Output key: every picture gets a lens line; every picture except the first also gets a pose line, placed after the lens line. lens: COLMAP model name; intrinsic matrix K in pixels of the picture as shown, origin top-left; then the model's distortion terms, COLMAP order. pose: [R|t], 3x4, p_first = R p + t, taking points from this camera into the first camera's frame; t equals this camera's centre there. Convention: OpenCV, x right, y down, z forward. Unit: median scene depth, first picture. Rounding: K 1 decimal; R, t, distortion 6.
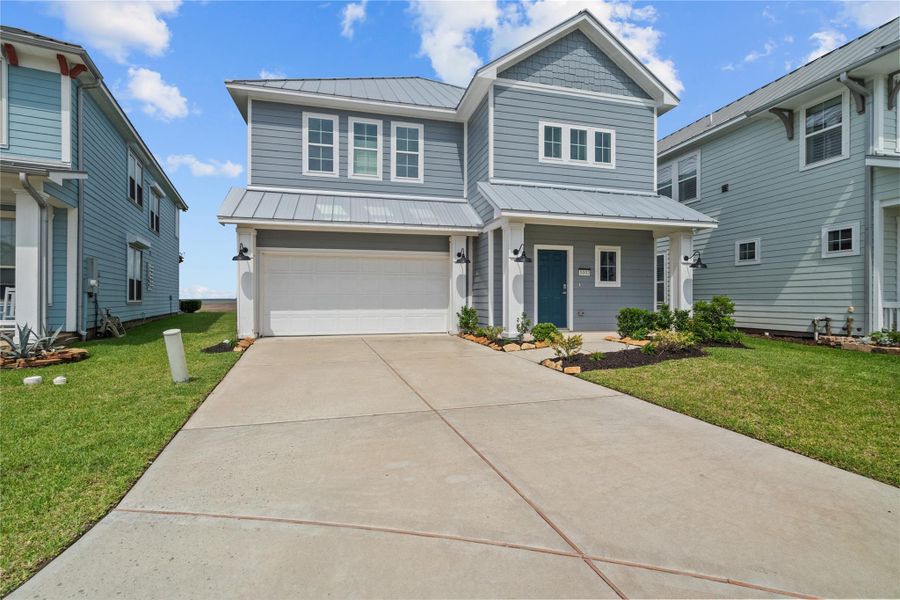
lens RADIAL K [[426.2, 0, 450.0], [0, 426.2, 300.0], [0, 0, 1]] dist [-0.017693, 0.014512]
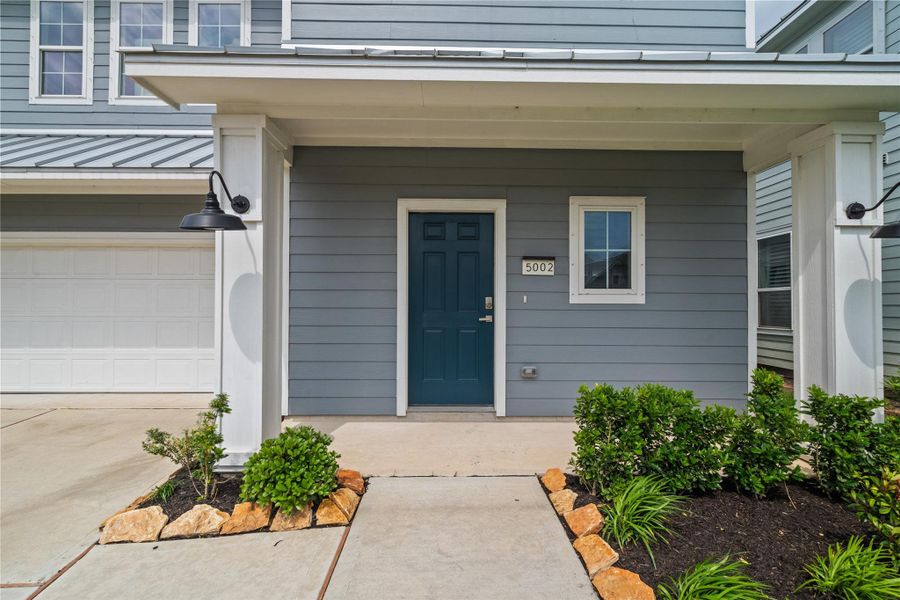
lens RADIAL K [[414.9, 0, 449.1], [0, 414.9, 305.6], [0, 0, 1]] dist [-0.001535, 0.000366]
pose [[0.972366, 0.001429, -0.233456, 0.325073], [-0.003736, 0.999948, -0.009441, -0.025315], [0.233430, 0.010052, 0.972322, 0.610352]]
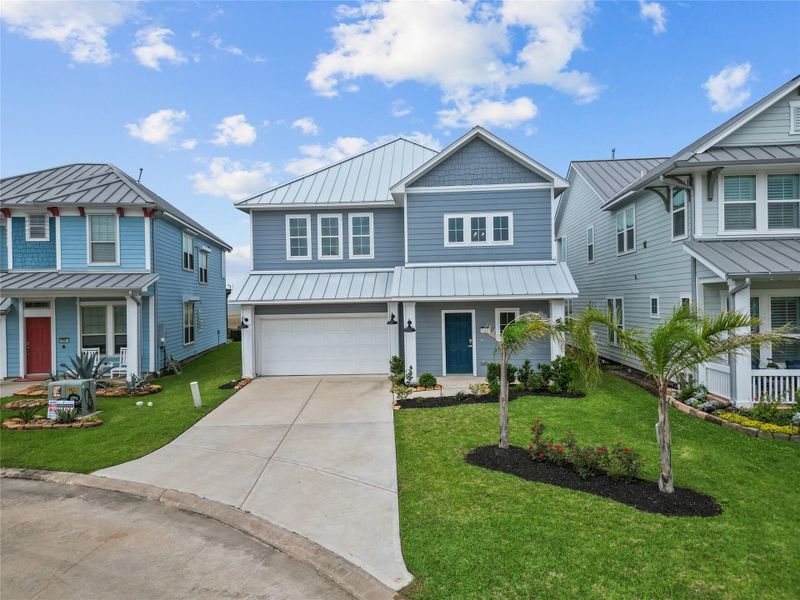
lens RADIAL K [[590.7, 0, 400.0], [0, 590.7, 300.0], [0, 0, 1]] dist [0.056679, -0.000196]
pose [[0.948470, -0.017572, -0.316380, 0.631232], [0.019037, 0.999818, 0.001542, -0.161337], [0.316296, -0.007485, 0.948631, -0.743713]]
